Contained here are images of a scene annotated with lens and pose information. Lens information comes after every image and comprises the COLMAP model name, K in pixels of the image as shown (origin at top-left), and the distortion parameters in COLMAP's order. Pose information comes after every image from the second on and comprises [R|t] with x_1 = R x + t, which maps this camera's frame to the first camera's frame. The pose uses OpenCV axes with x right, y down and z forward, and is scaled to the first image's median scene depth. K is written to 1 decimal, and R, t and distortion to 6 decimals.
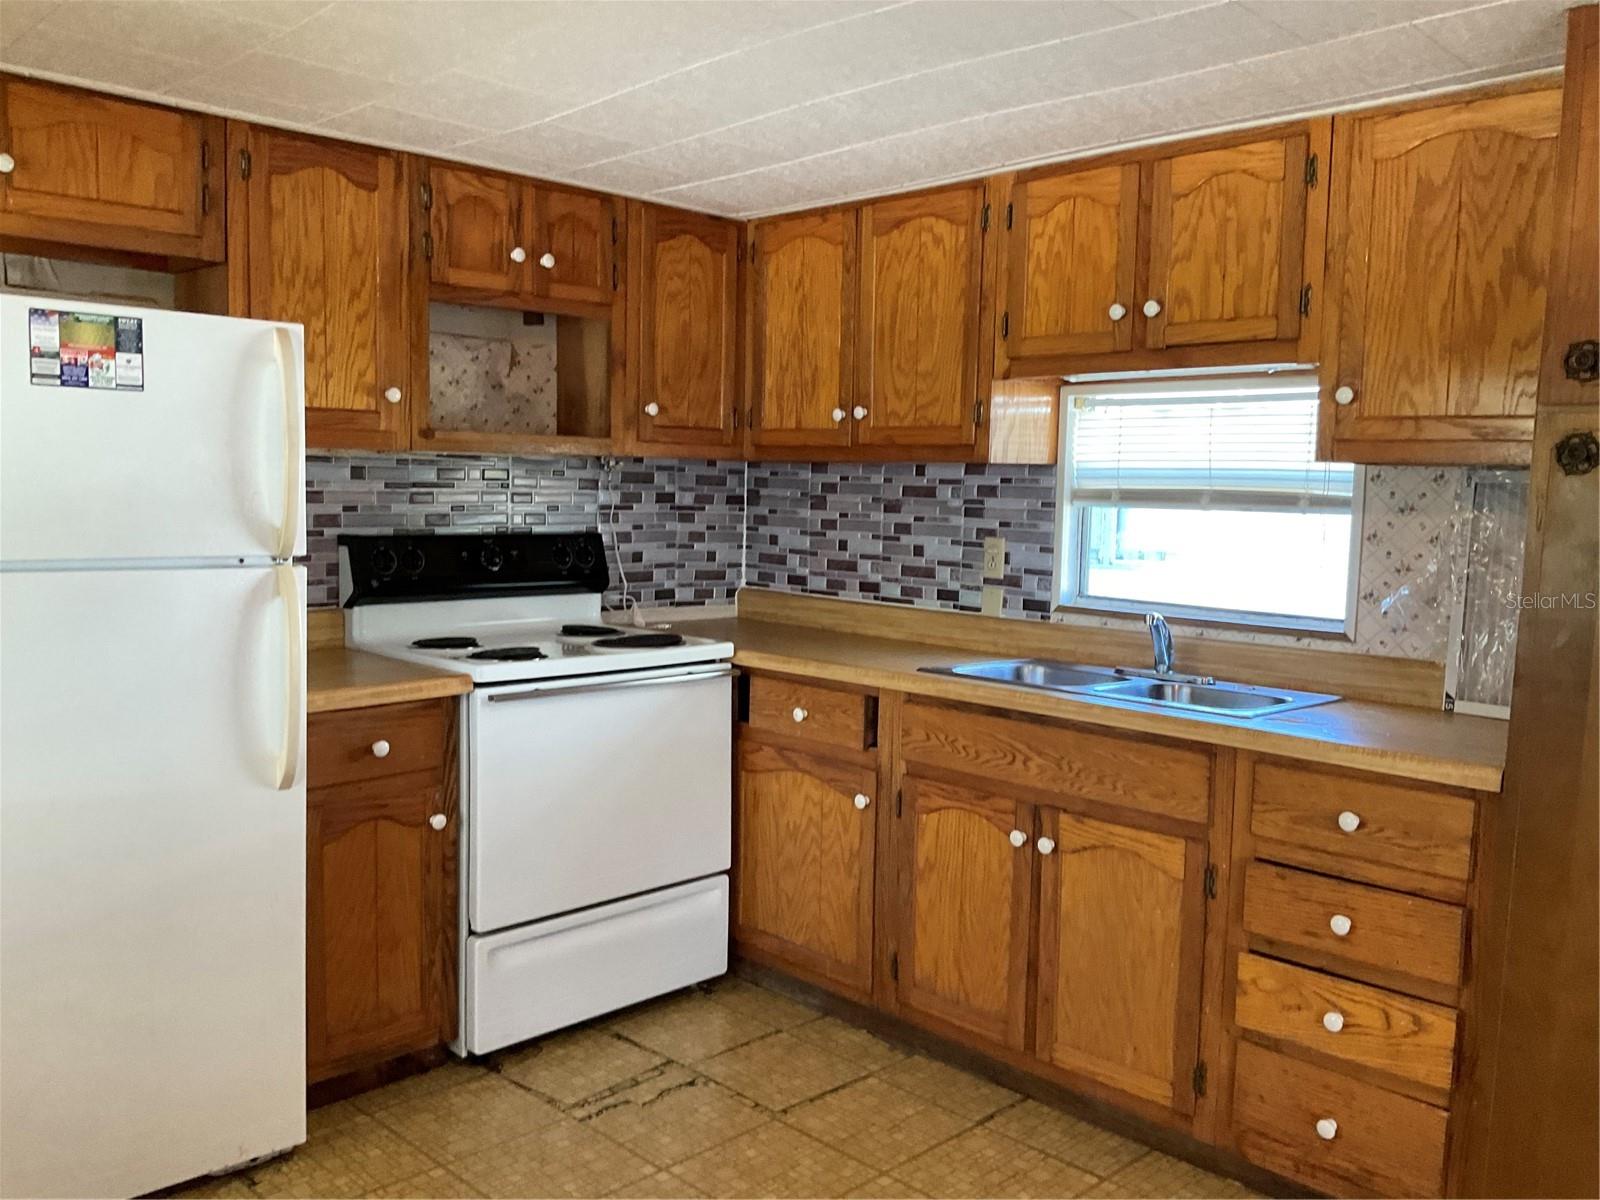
lens RADIAL K [[1321.9, 0, 794.6], [0, 1321.9, 599.1], [0, 0, 1]] dist [0.105746, -0.193042]
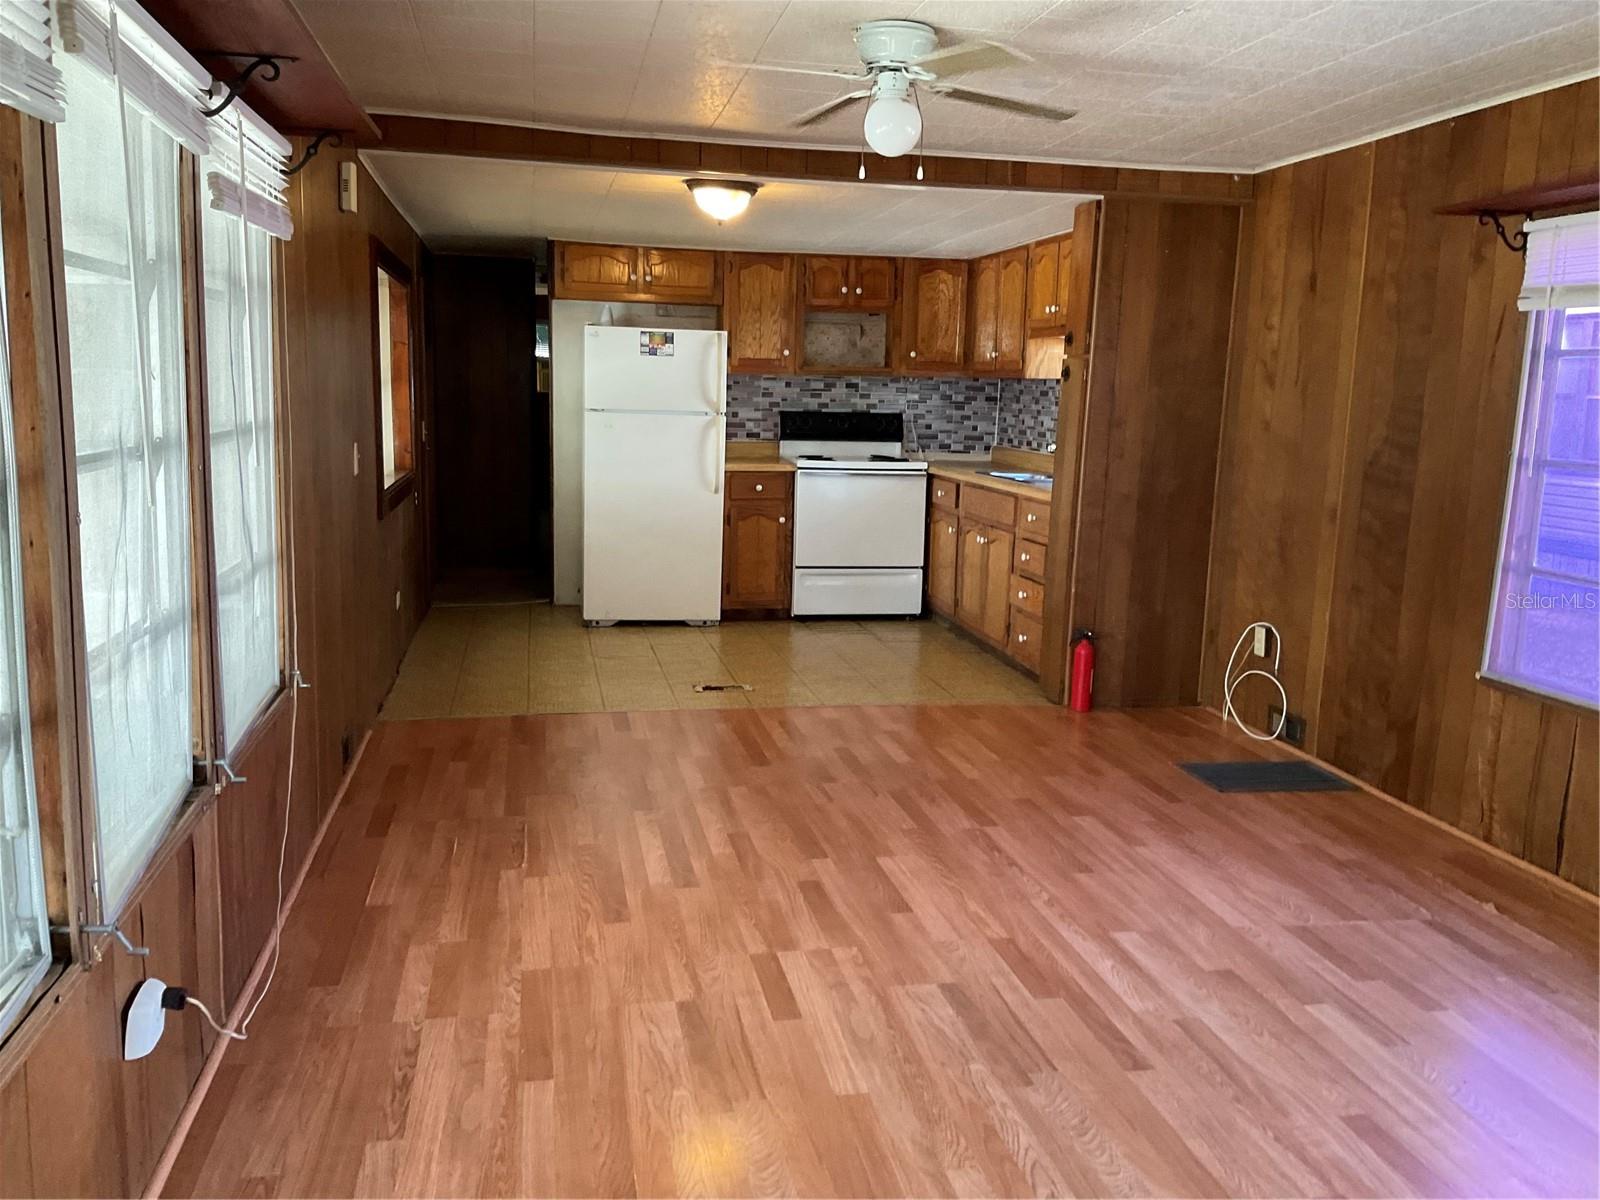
lens RADIAL K [[1321.9, 0, 815.4], [0, 1321.9, 606.3], [0, 0, 1]] dist [0.105746, -0.193042]
pose [[0.841104, 0.088523, -0.533580, 0.669242], [-0.054940, 0.995396, 0.078536, 0.073307], [0.538076, -0.036742, 0.842095, -0.648072]]
